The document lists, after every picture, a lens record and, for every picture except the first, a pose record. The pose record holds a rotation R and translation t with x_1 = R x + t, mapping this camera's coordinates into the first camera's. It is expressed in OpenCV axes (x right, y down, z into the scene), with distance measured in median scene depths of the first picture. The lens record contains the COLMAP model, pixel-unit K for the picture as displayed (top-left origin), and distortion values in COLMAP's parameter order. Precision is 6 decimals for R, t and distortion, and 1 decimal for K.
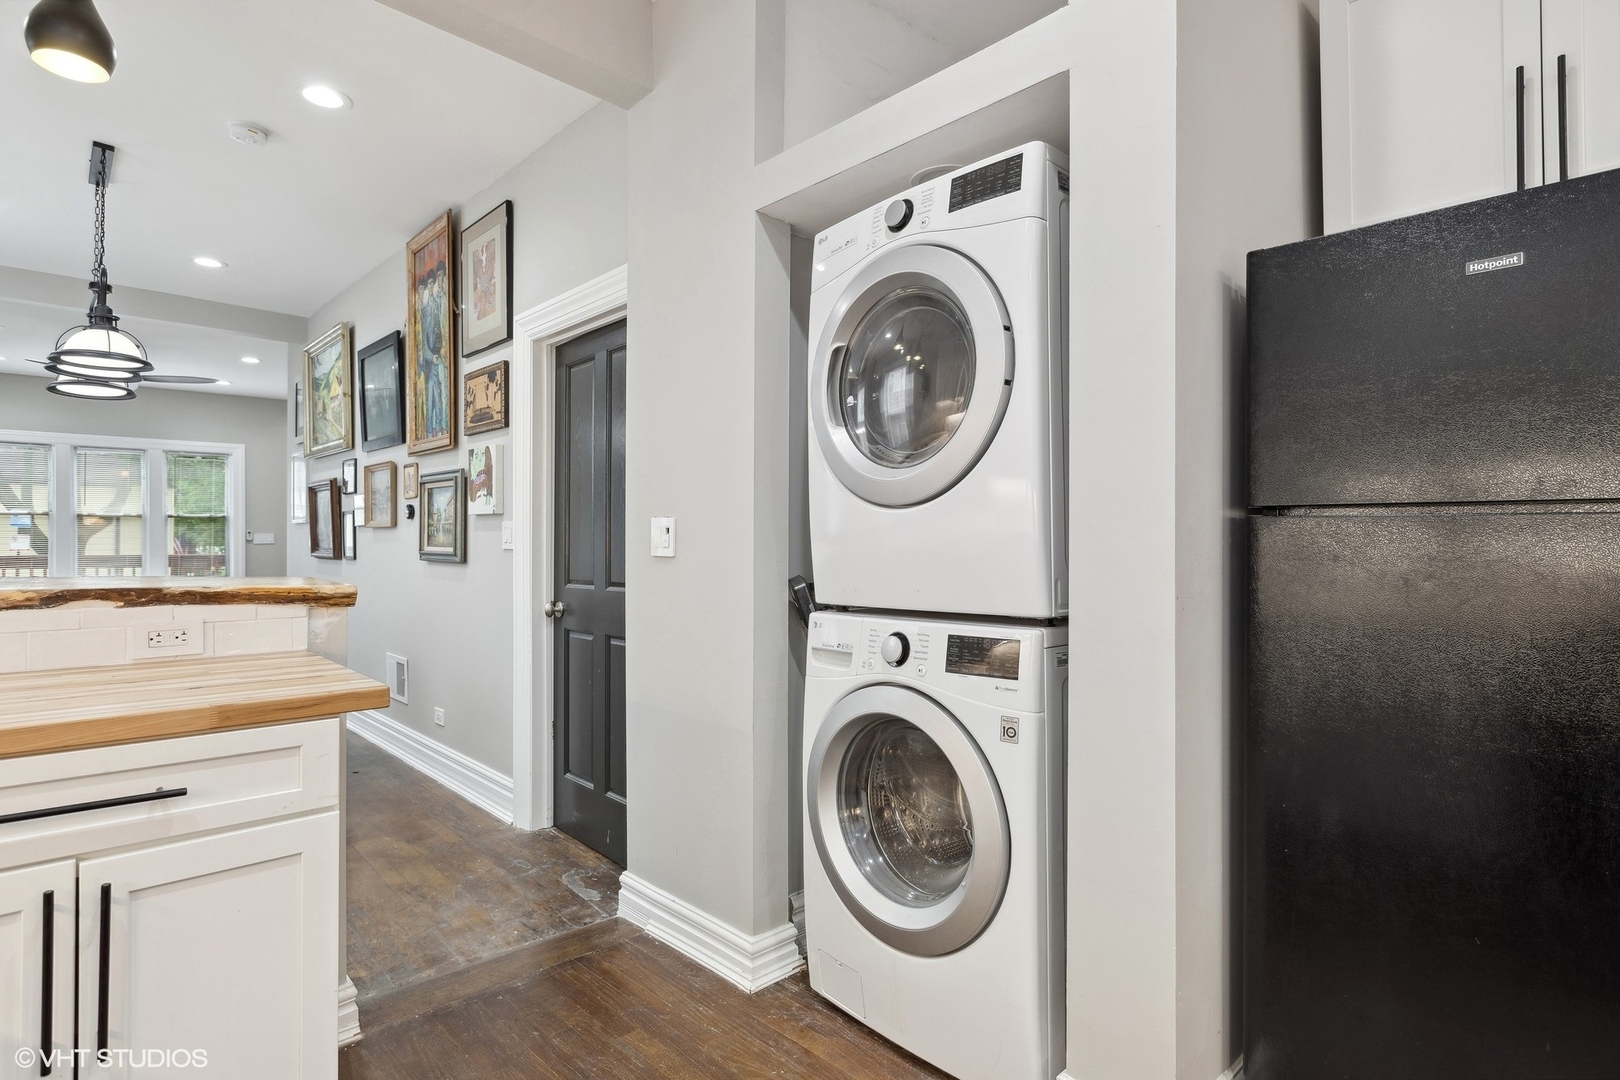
lens RADIAL K [[822.2, 0, 810.0], [0, 822.2, 540.0], [0, 0, 1]] dist [0.002783, 0.000549]
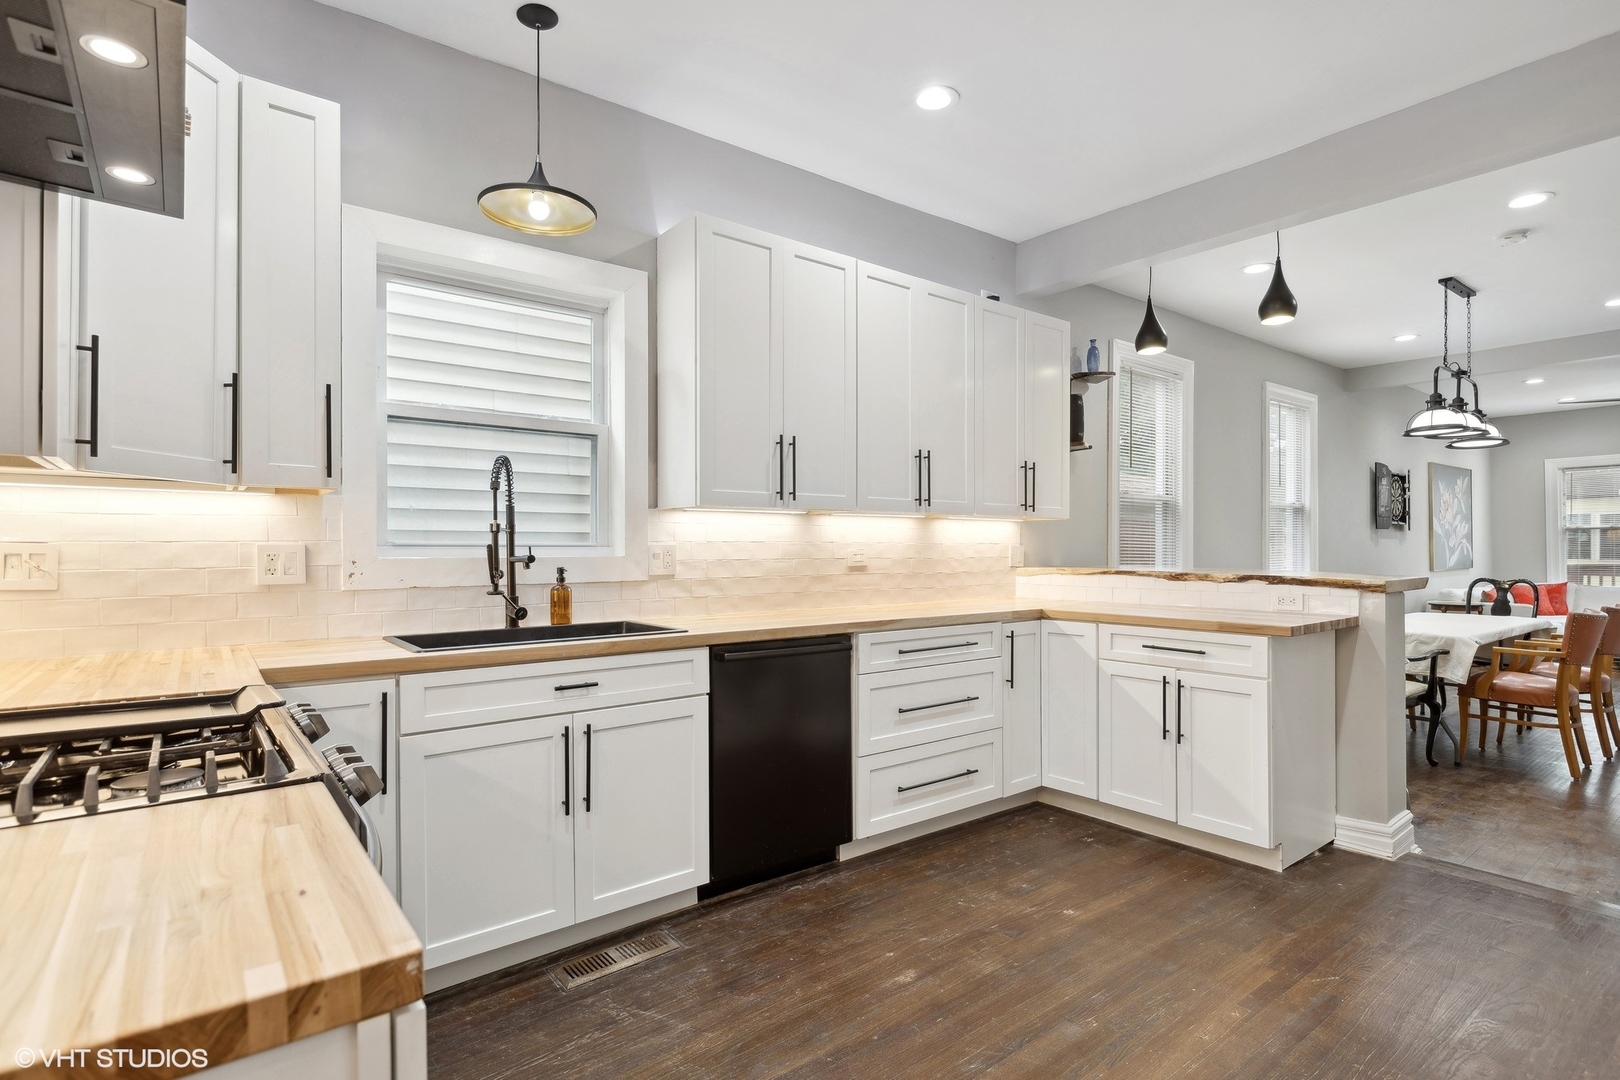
lens RADIAL K [[803.5, 0, 803.4], [0, 803.5, 552.4], [0, 0, 1]] dist [0.000508, -0.000254]
pose [[-0.095814, -0.002007, -0.995397, 0.515927], [0.004804, 0.999985, -0.002479, -0.000389], [0.995388, -0.005019, -0.095803, 0.004985]]
